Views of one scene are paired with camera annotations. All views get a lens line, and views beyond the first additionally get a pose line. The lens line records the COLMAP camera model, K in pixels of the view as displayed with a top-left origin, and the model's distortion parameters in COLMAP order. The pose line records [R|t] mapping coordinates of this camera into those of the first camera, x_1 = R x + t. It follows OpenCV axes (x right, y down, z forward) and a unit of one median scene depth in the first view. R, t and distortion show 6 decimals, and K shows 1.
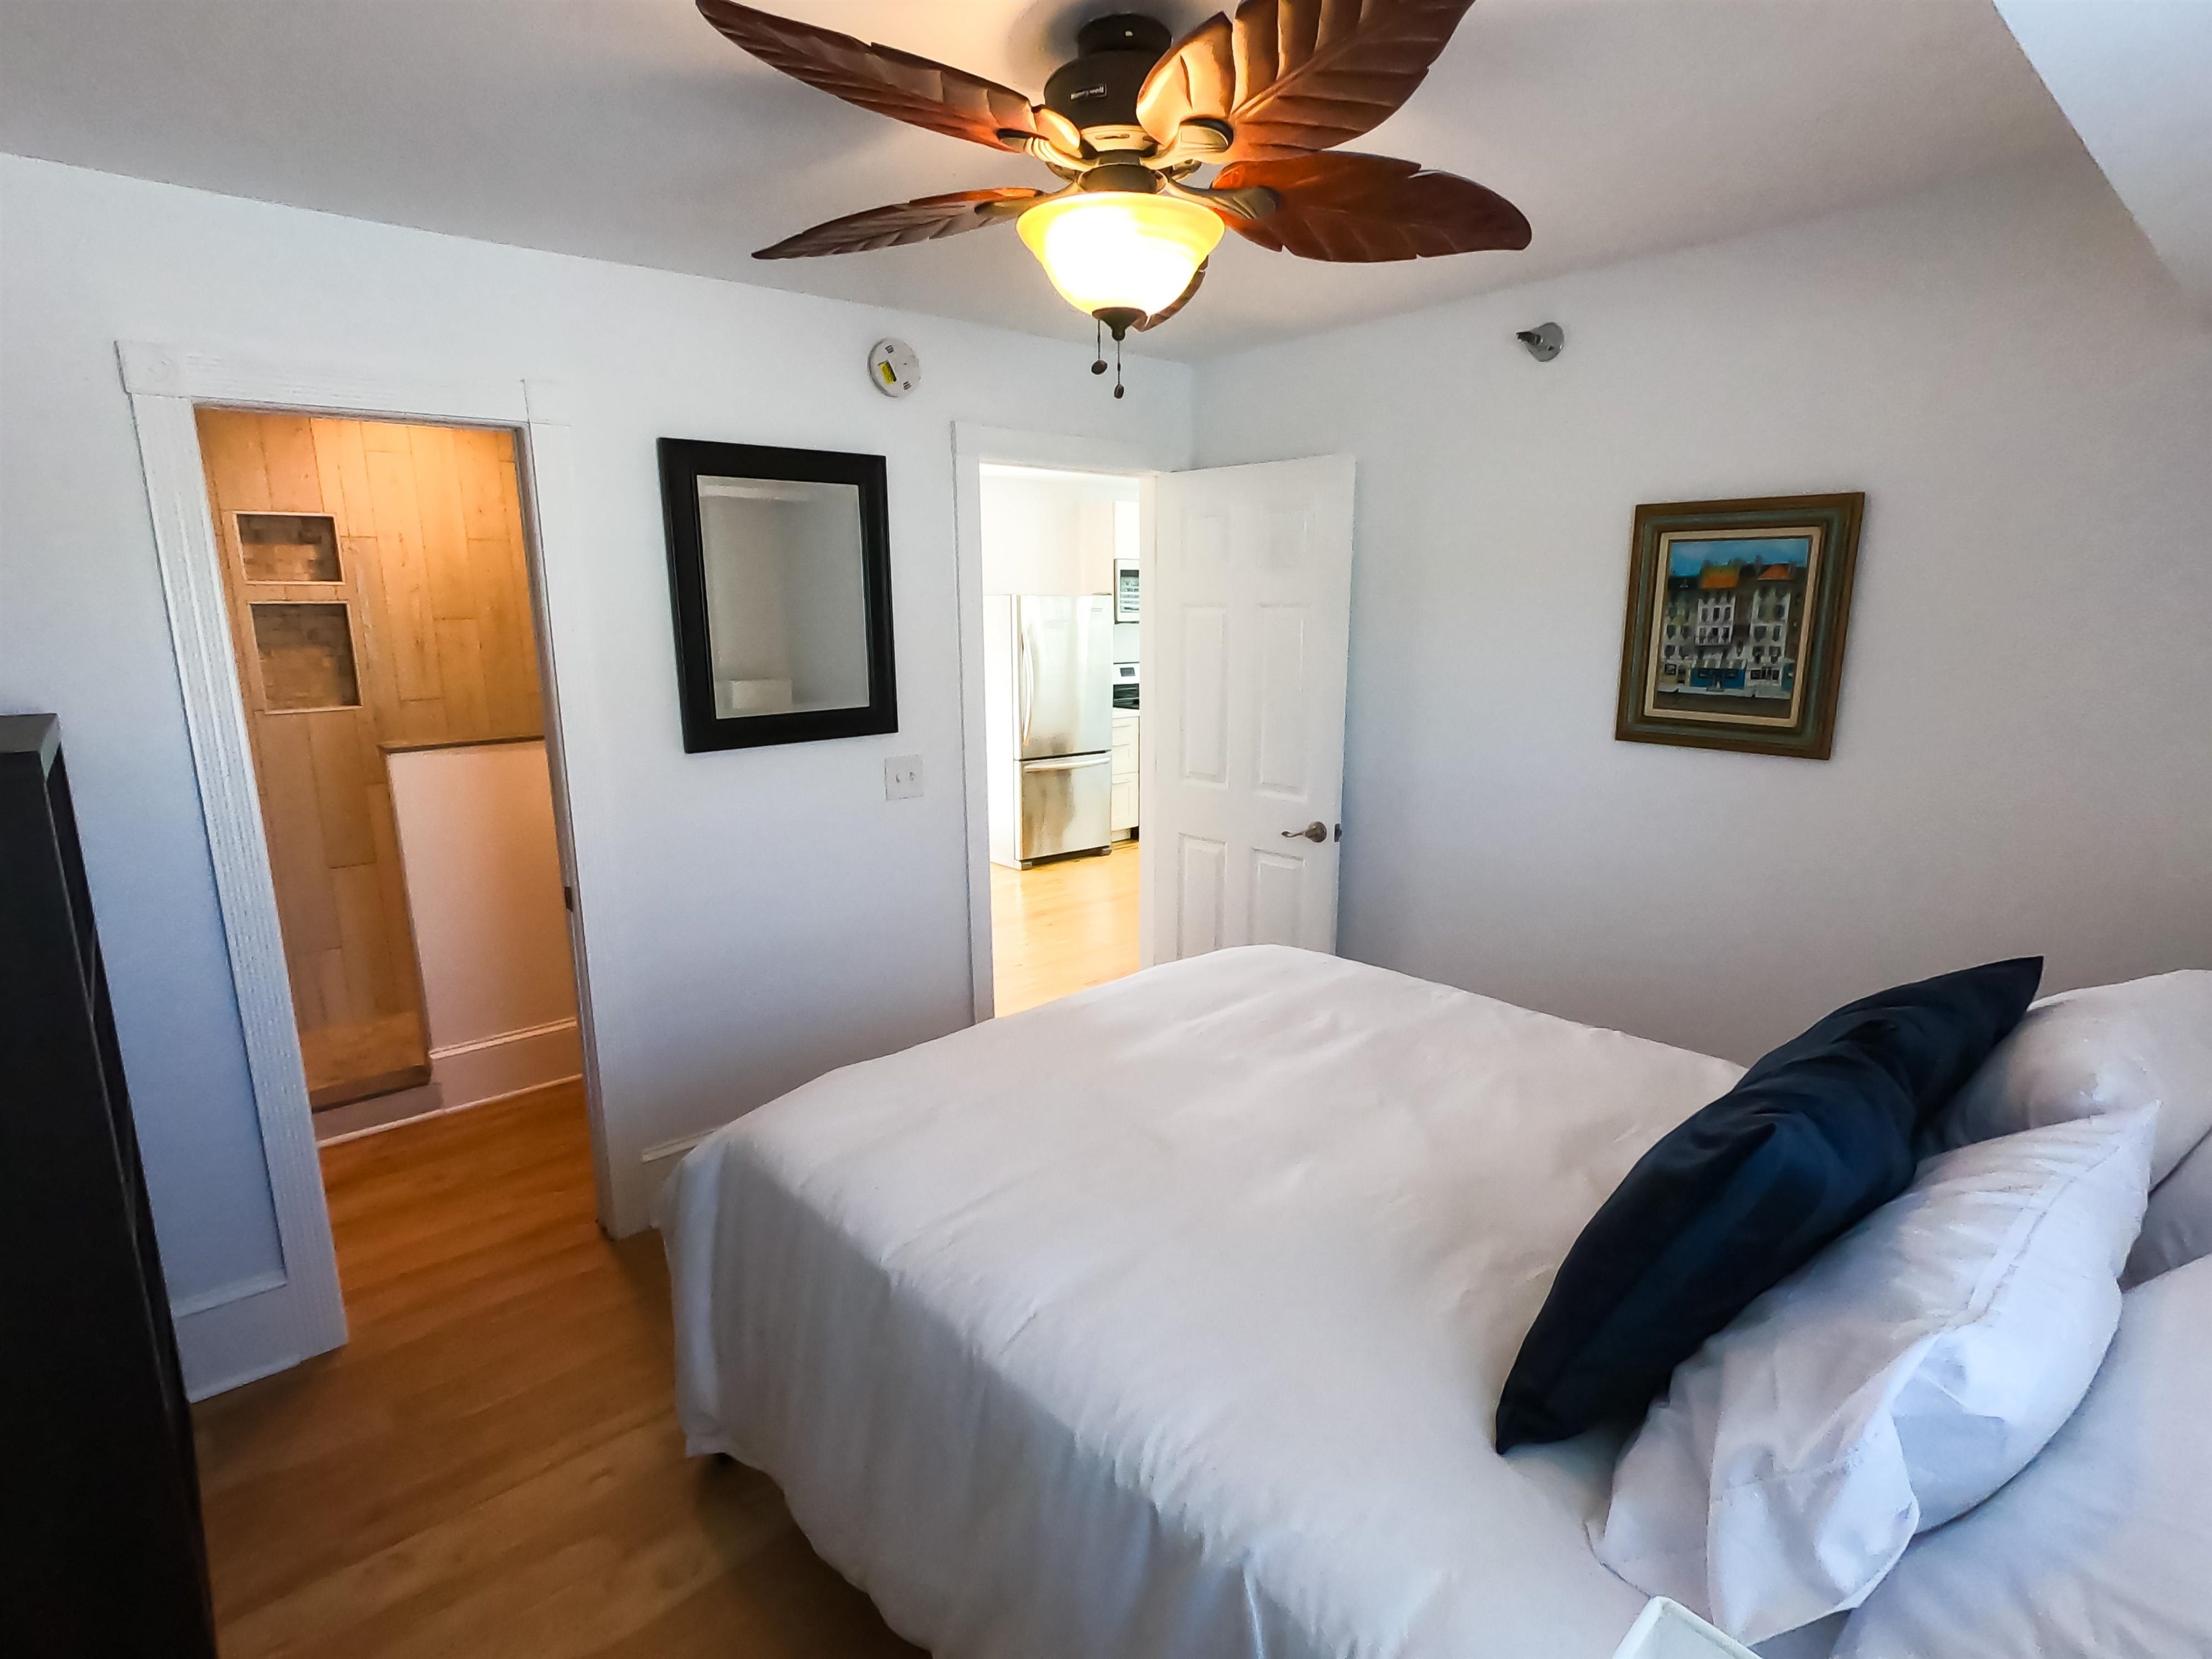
lens RADIAL K [[1109.5, 0, 1103.7], [0, 1109.5, 827.7], [0, 0, 1]] dist [0.002196, -0.001059]
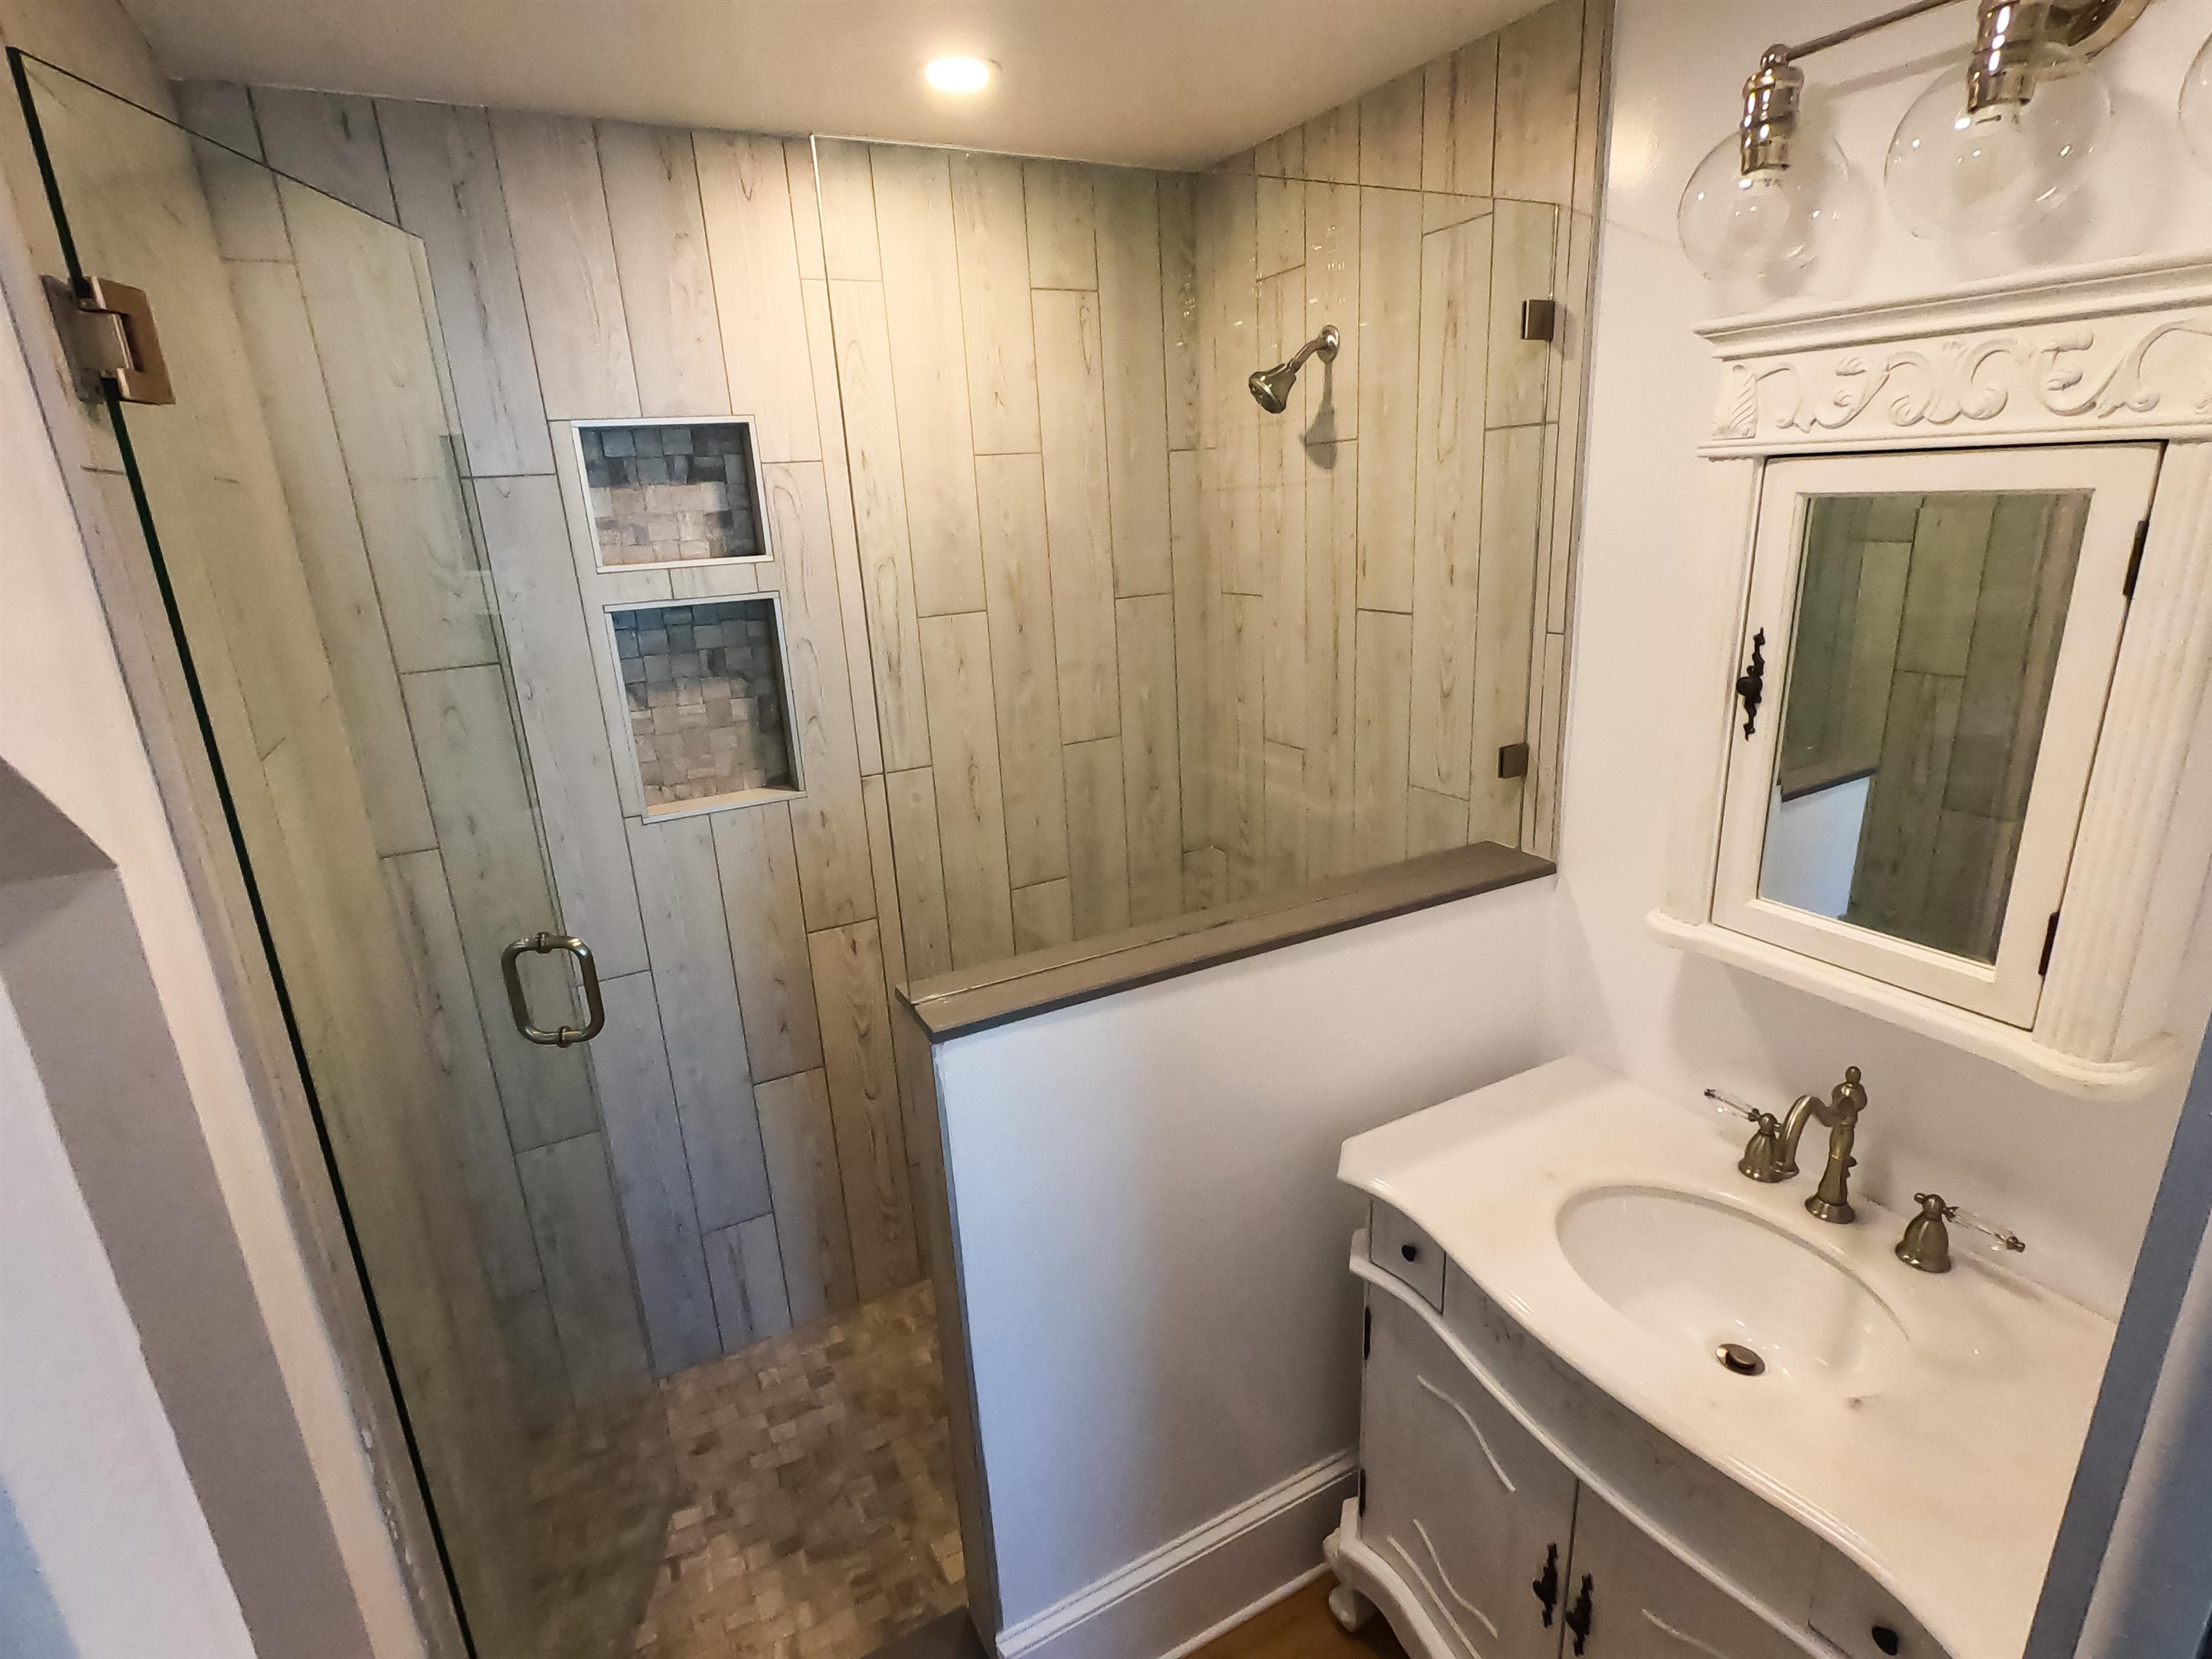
lens RADIAL K [[1109.5, 0, 1103.7], [0, 1109.5, 832.0], [0, 0, 1]] dist [0.002196, -0.001059]
pose [[0.973067, 0.035586, -0.227760, -0.642804], [-0.009424, 0.993328, 0.114939, -0.240172], [0.230330, -0.109697, 0.966910, 0.822965]]
